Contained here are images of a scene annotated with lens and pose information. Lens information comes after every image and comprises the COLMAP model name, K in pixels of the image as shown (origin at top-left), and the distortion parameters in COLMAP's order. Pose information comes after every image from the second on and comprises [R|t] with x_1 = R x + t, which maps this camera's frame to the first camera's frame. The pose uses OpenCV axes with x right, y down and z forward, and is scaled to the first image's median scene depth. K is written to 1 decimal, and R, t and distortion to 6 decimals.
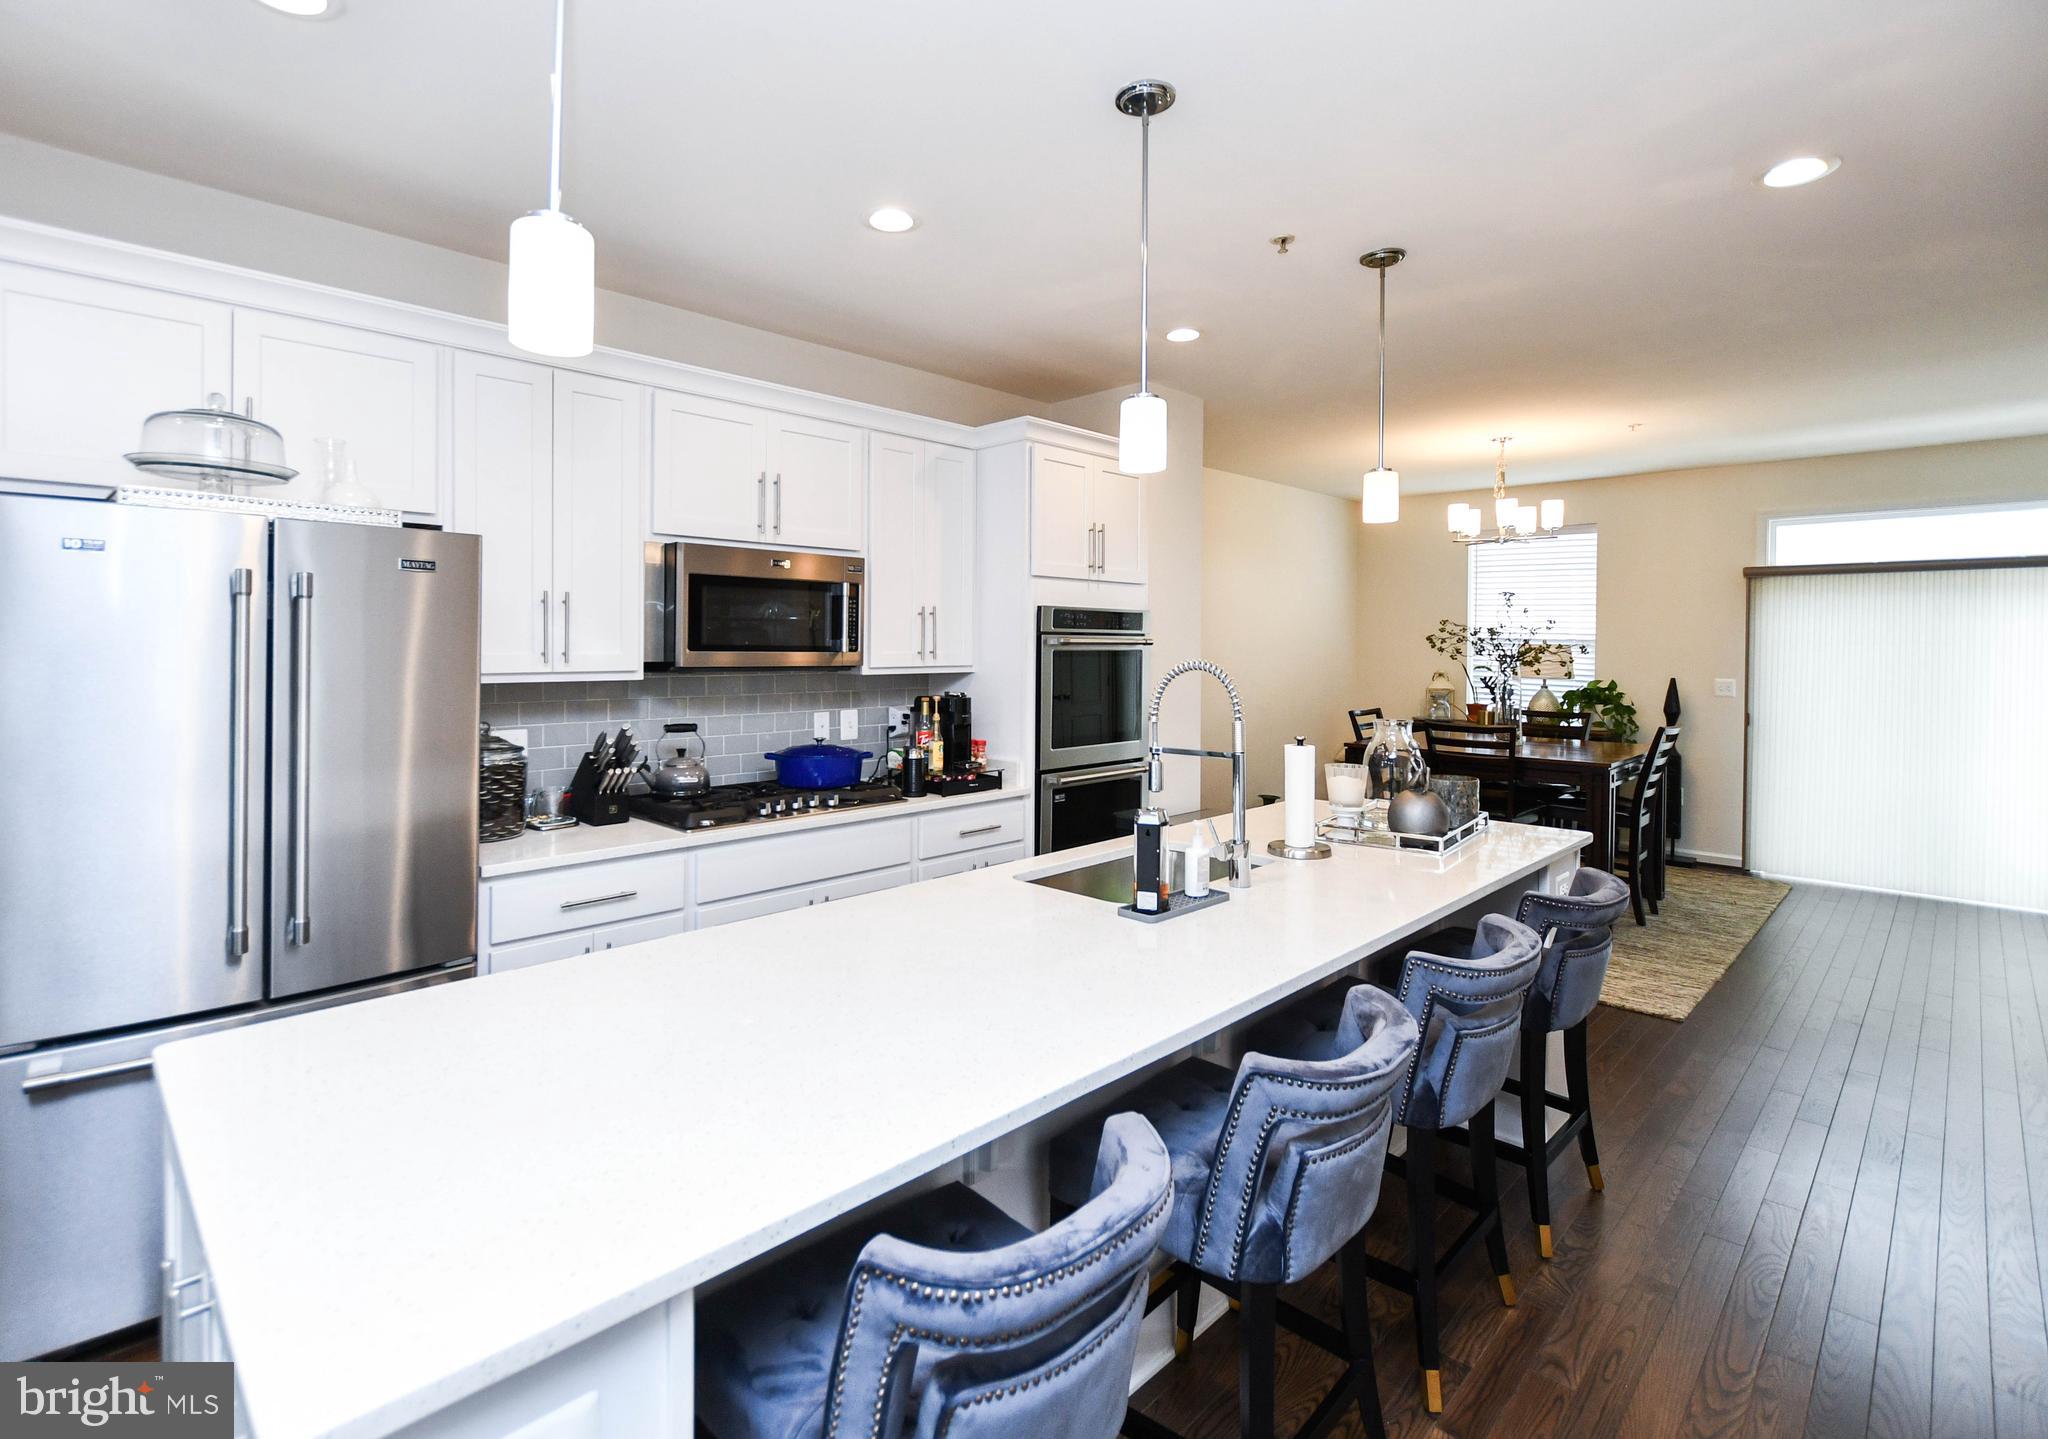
lens RADIAL K [[986.6, 0, 956.9], [0, 986.6, 652.2], [0, 0, 1]] dist [-0.003207, -0.000630]
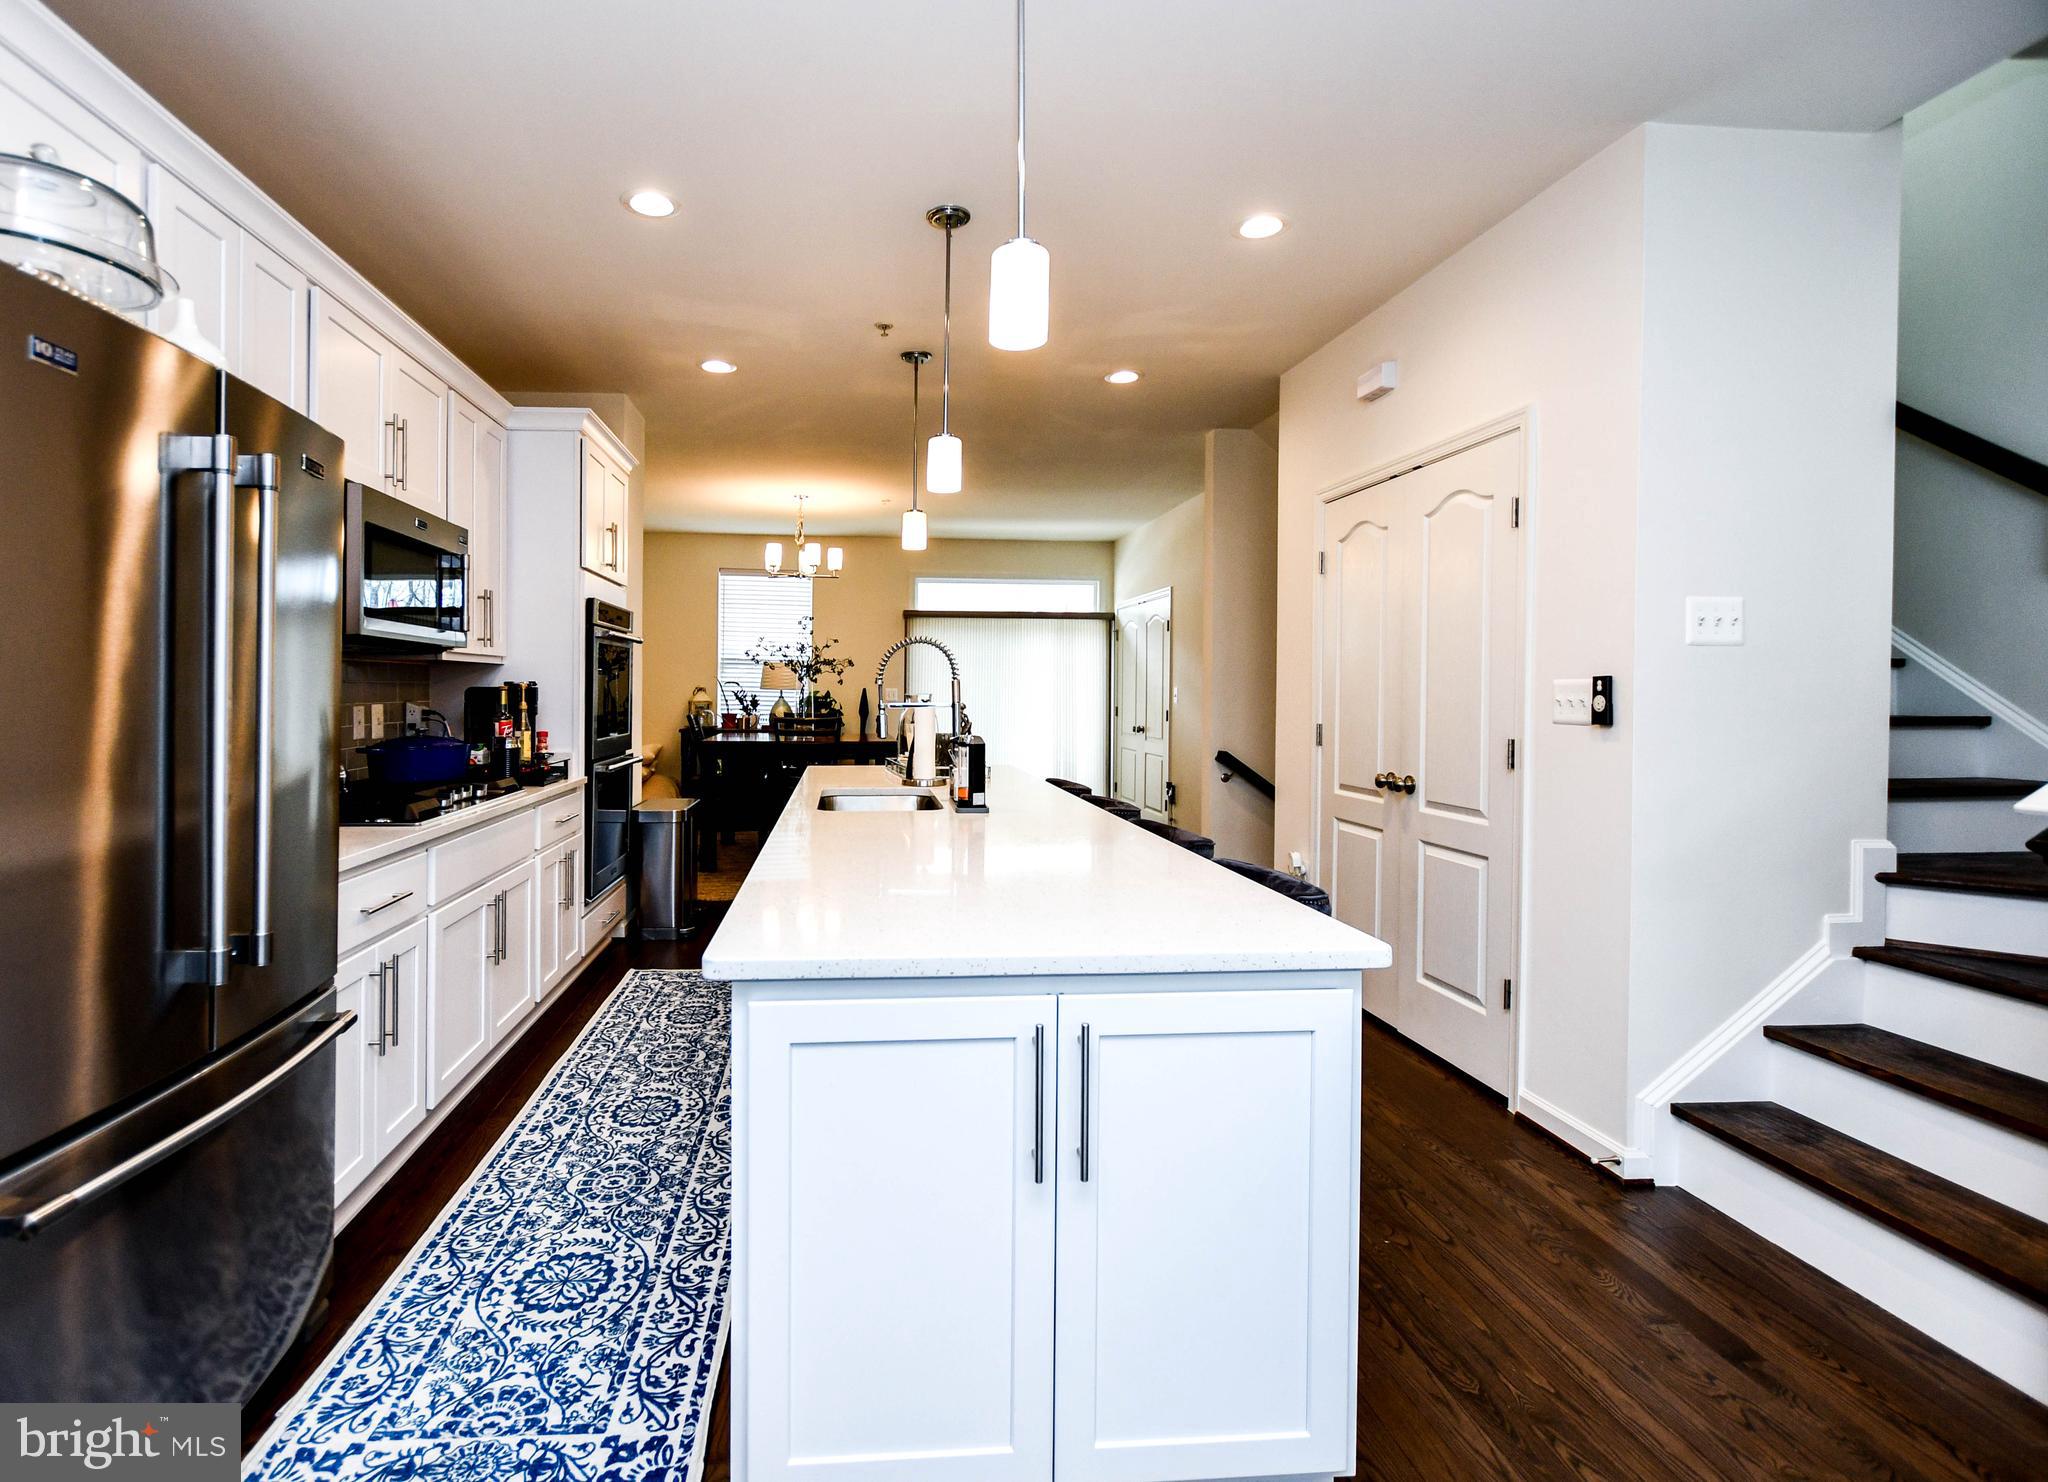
lens RADIAL K [[993.8, 0, 918.6], [0, 993.8, 712.7], [0, 0, 1]] dist [-0.011644, 0.003637]
pose [[0.634083, -0.018539, 0.773042, -0.547817], [0.003660, 0.999773, 0.020975, 0.056668], [-0.773256, -0.010471, 0.634008, 0.097418]]
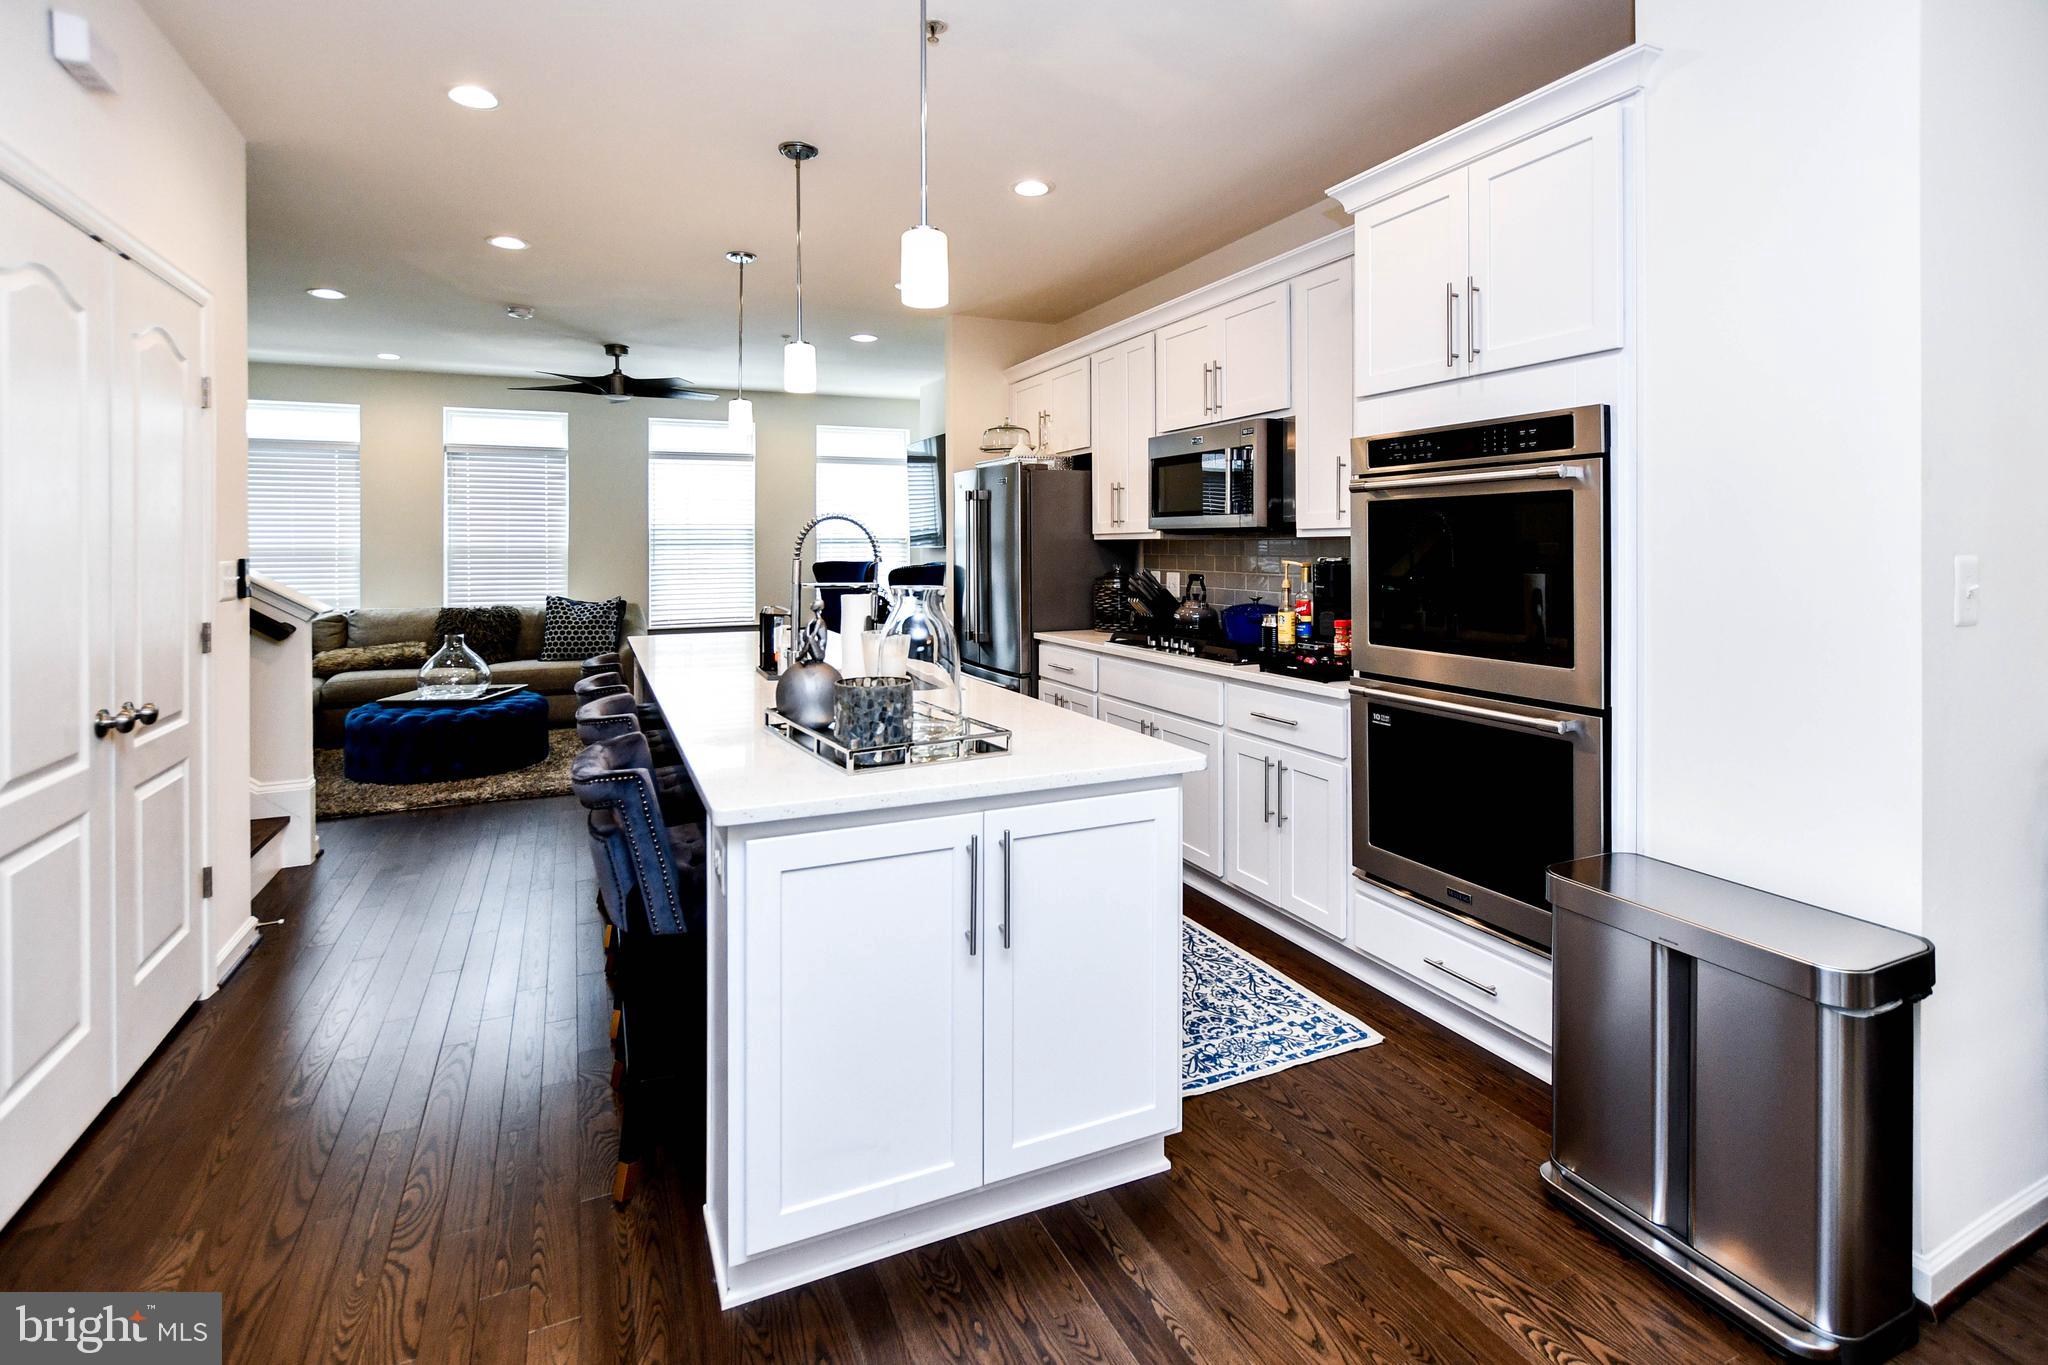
lens RADIAL K [[935.7, 0, 994.9], [0, 935.7, 549.0], [0, 0, 1]] dist [-0.011383, 0.003225]
pose [[-0.340920, -0.003358, -0.940086, 0.896928], [-0.009627, 0.999954, -0.000081, 0.038886], [0.940043, 0.009023, -0.340937, 1.094449]]
